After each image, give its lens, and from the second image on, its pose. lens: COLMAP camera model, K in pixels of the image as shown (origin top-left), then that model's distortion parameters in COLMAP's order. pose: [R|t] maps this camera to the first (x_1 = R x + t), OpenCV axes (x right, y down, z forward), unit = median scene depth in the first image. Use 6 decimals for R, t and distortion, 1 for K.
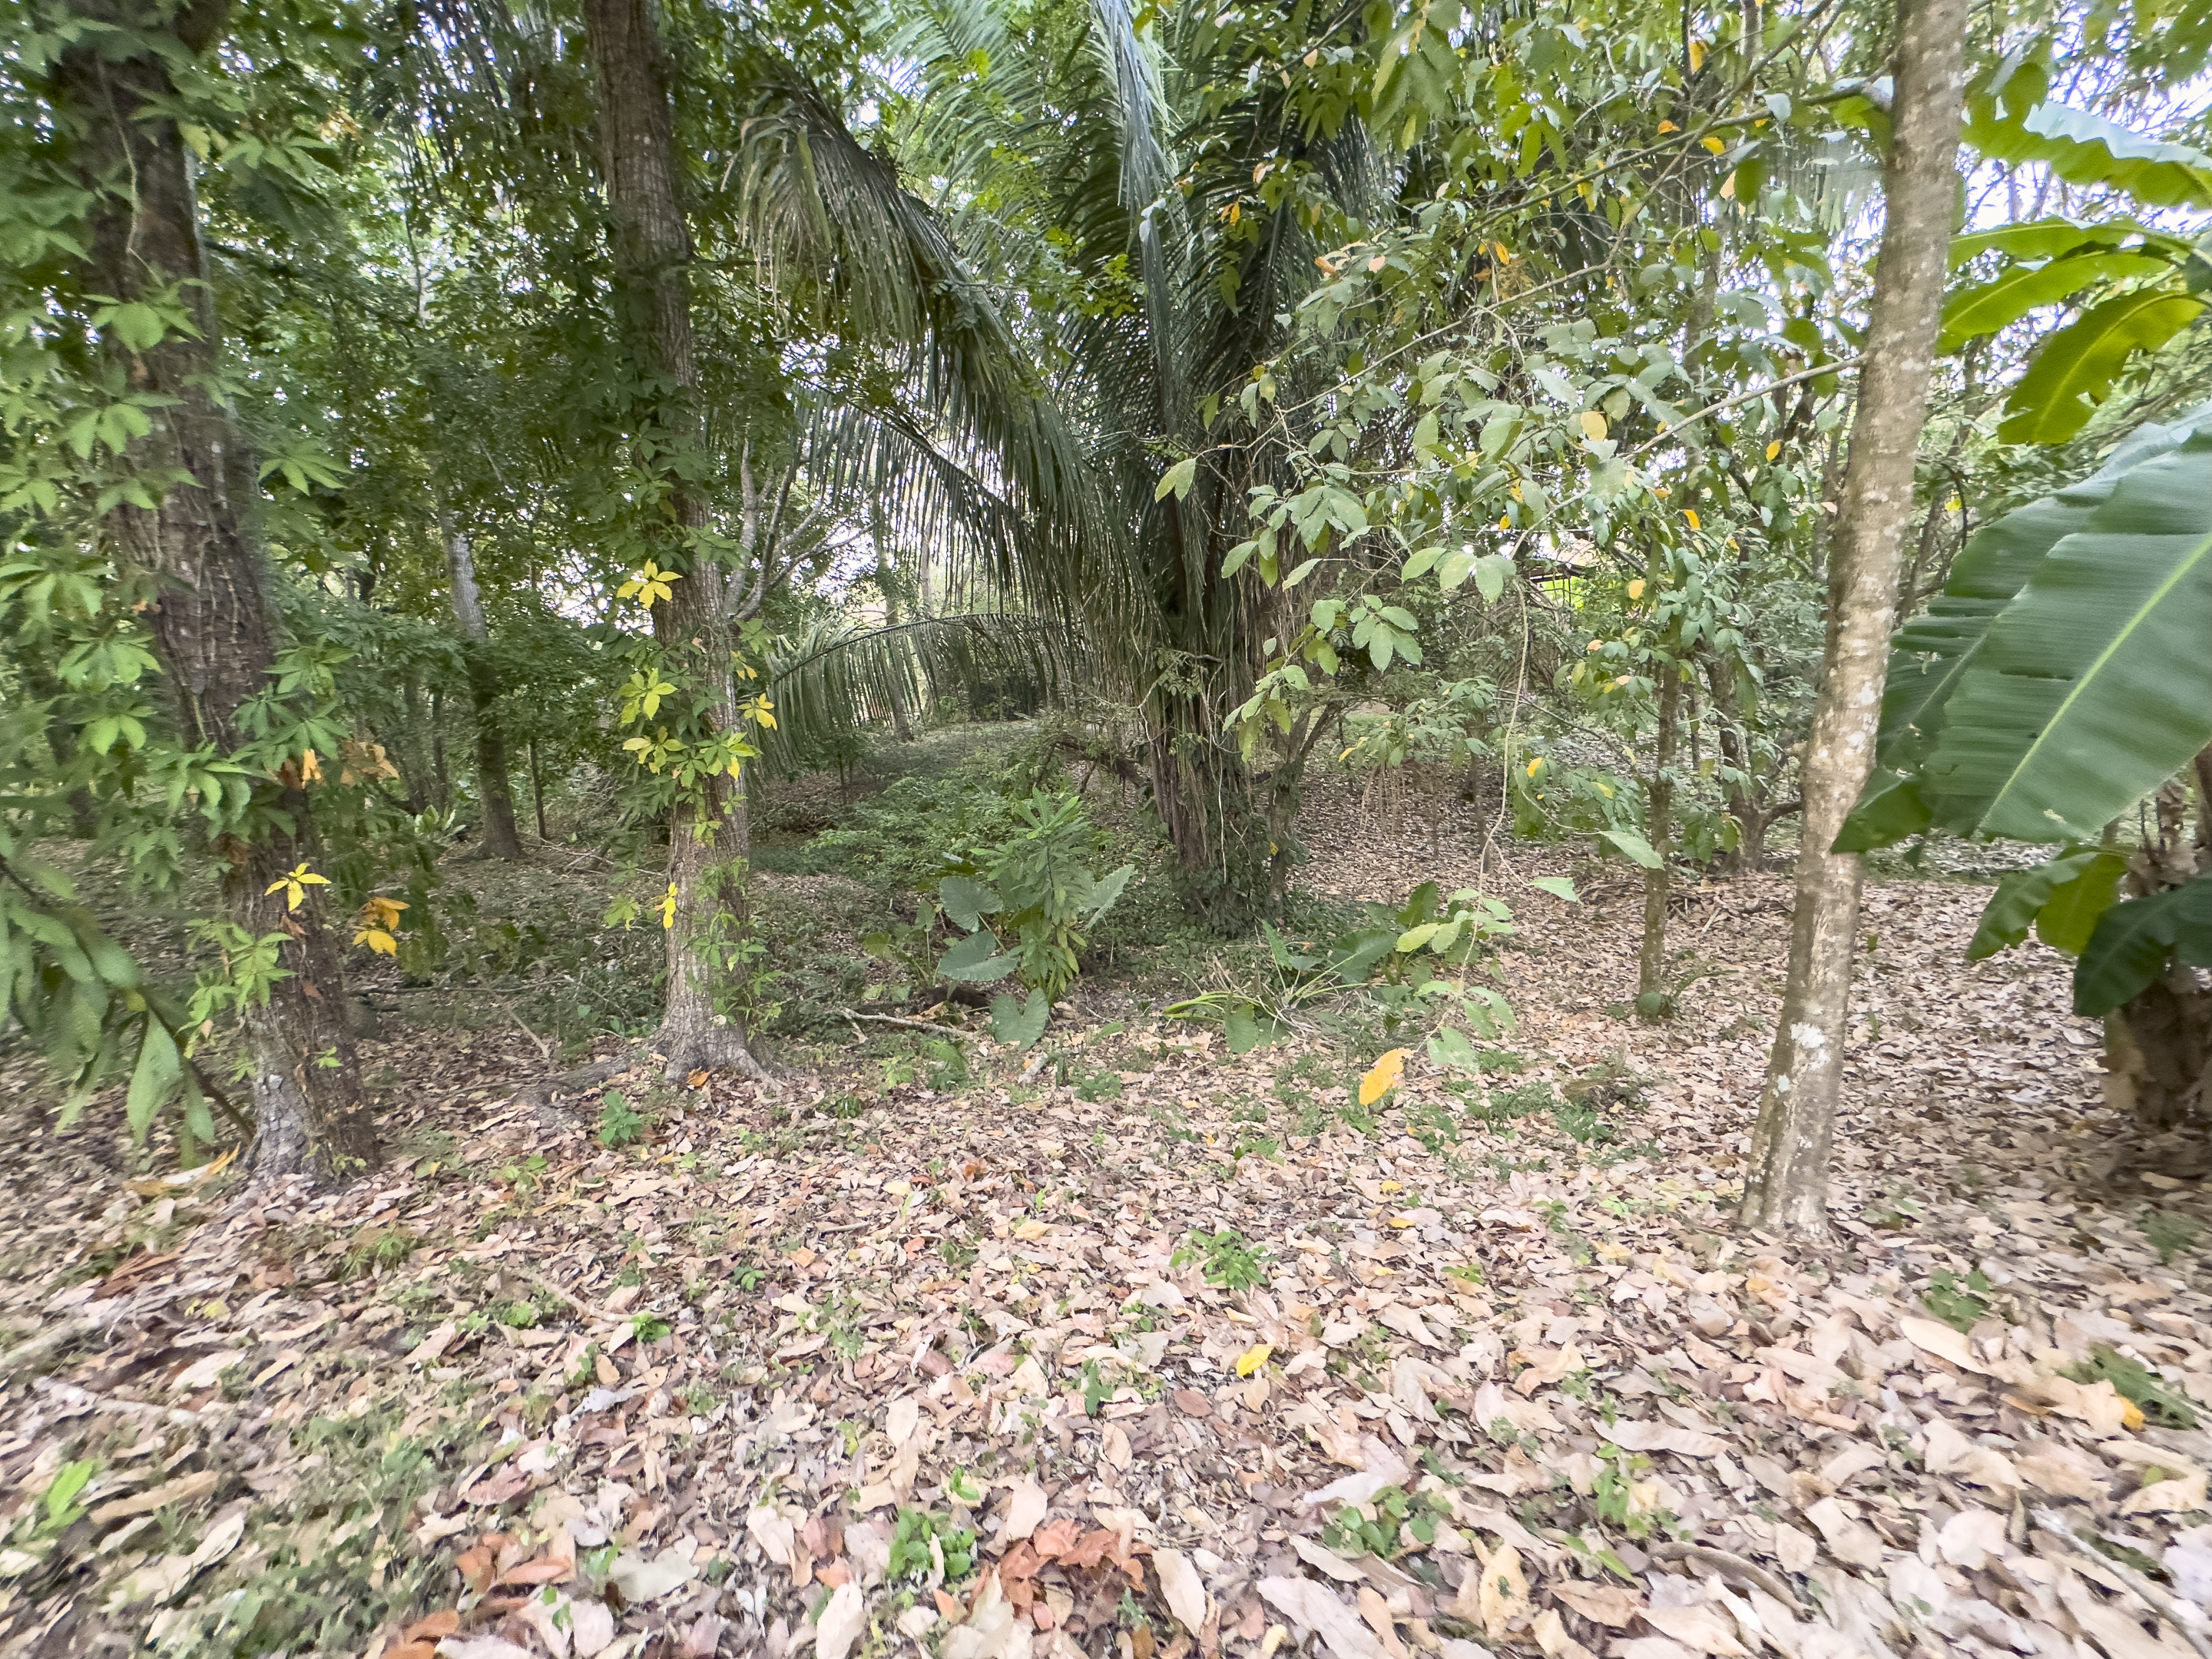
lens RADIAL K [[882.7, 0, 1105.4], [0, 882.7, 830.9], [0, 0, 1]] dist [-0.001877, 0.000436]
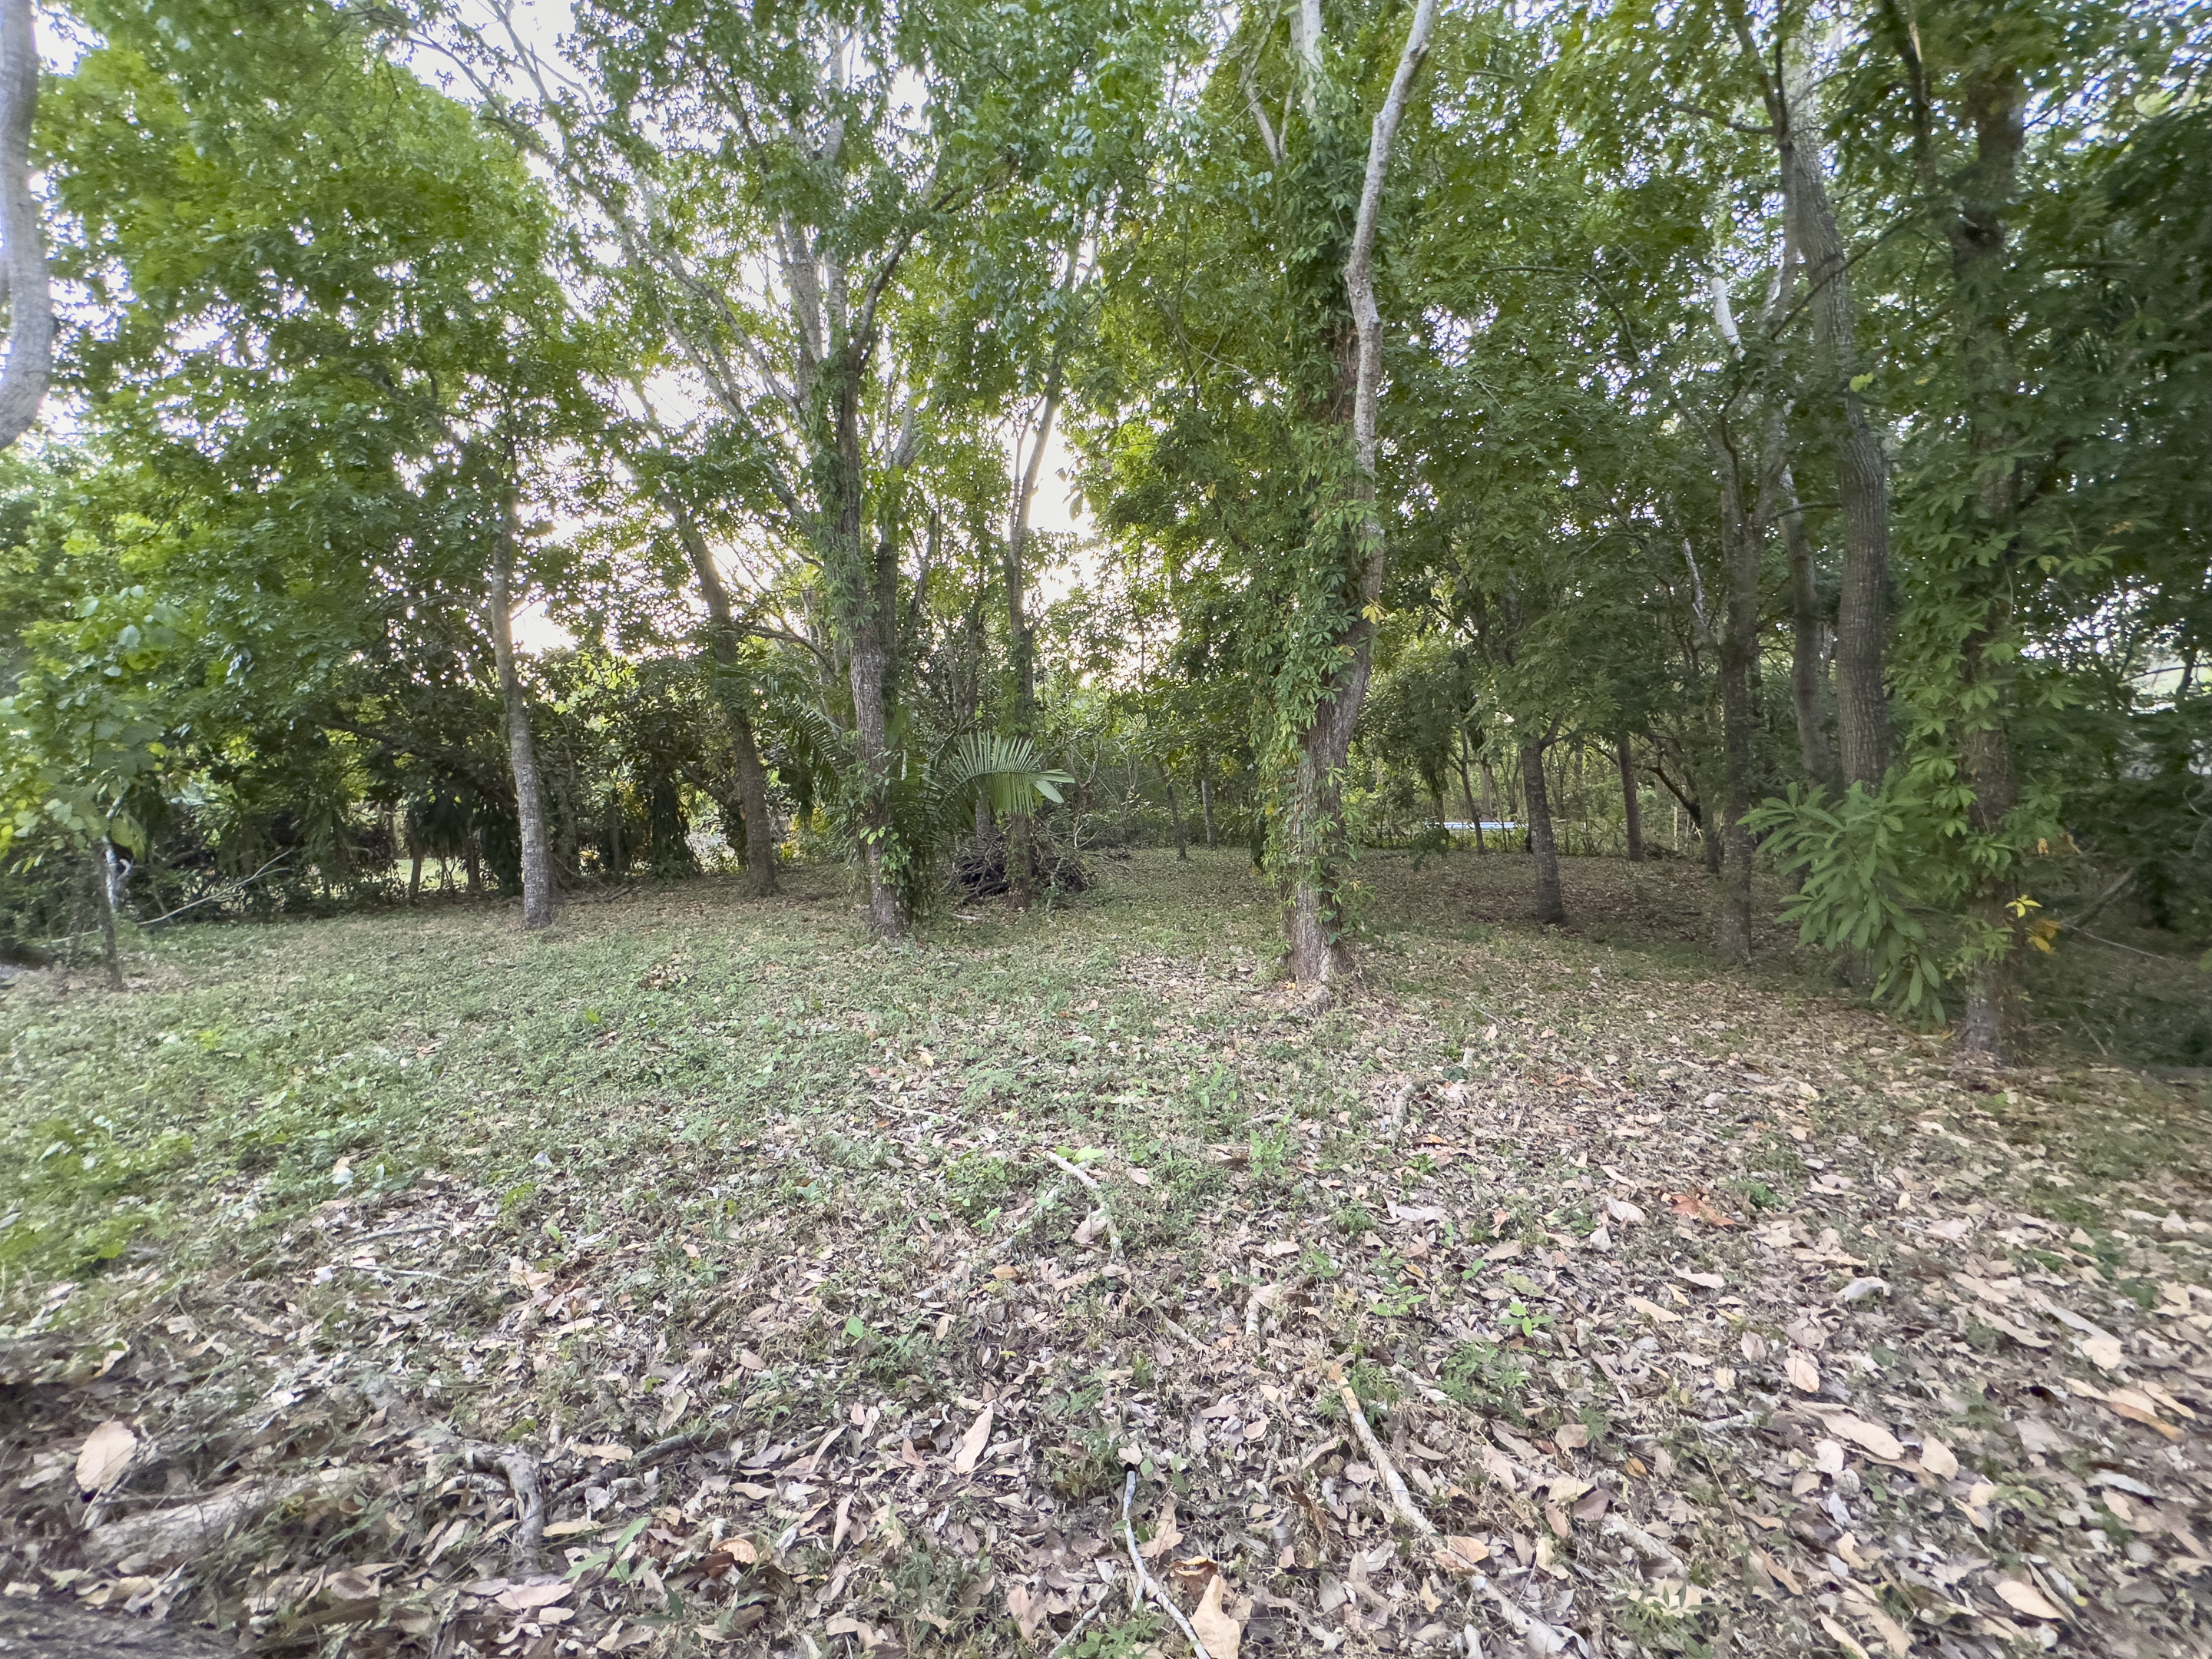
lens RADIAL K [[882.7, 0, 1105.4], [0, 882.7, 830.9], [0, 0, 1]] dist [-0.001877, 0.000436]
pose [[0.253303, 0.056426, -0.965740, 0.411414], [-0.107686, 0.993738, 0.029817, 0.053236], [0.961375, 0.096444, 0.257794, -1.331051]]
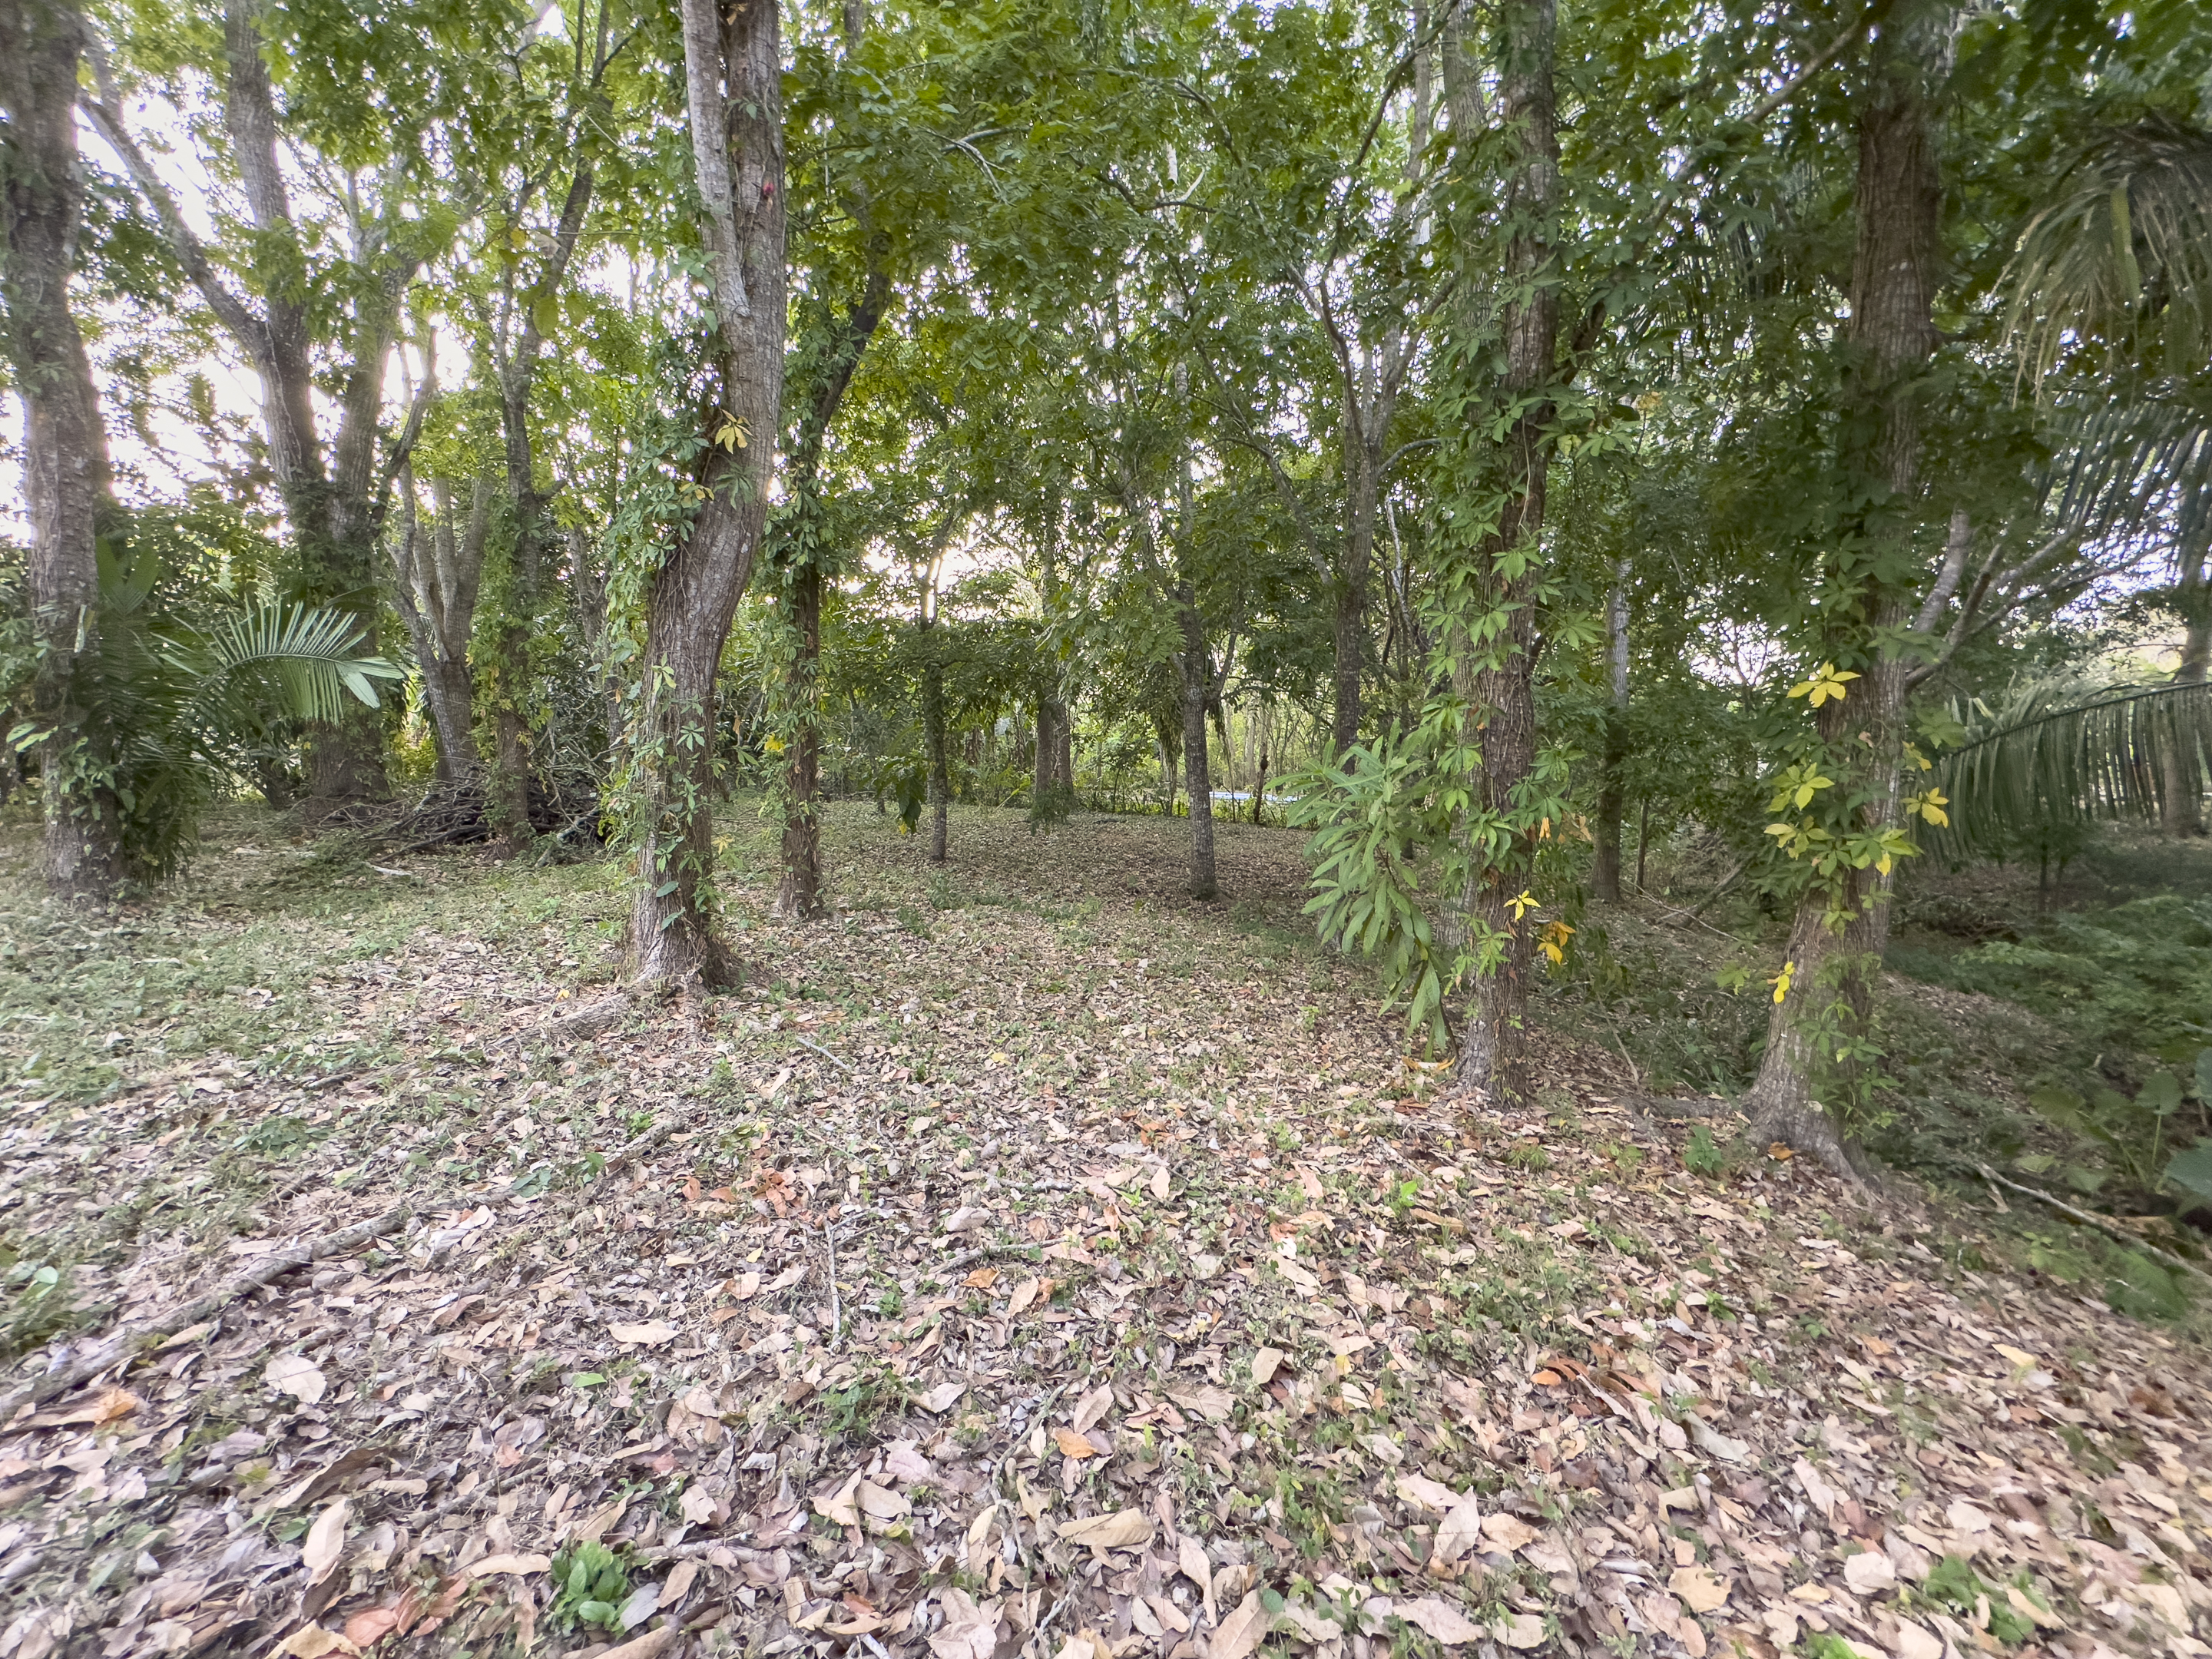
lens RADIAL K [[882.7, 0, 1105.4], [0, 882.7, 830.9], [0, 0, 1]] dist [-0.001877, 0.000436]
pose [[0.438323, 0.114580, -0.891485, 0.098160], [-0.164052, 0.985379, 0.045987, -0.013256], [0.883719, 0.126093, 0.450711, -0.295507]]
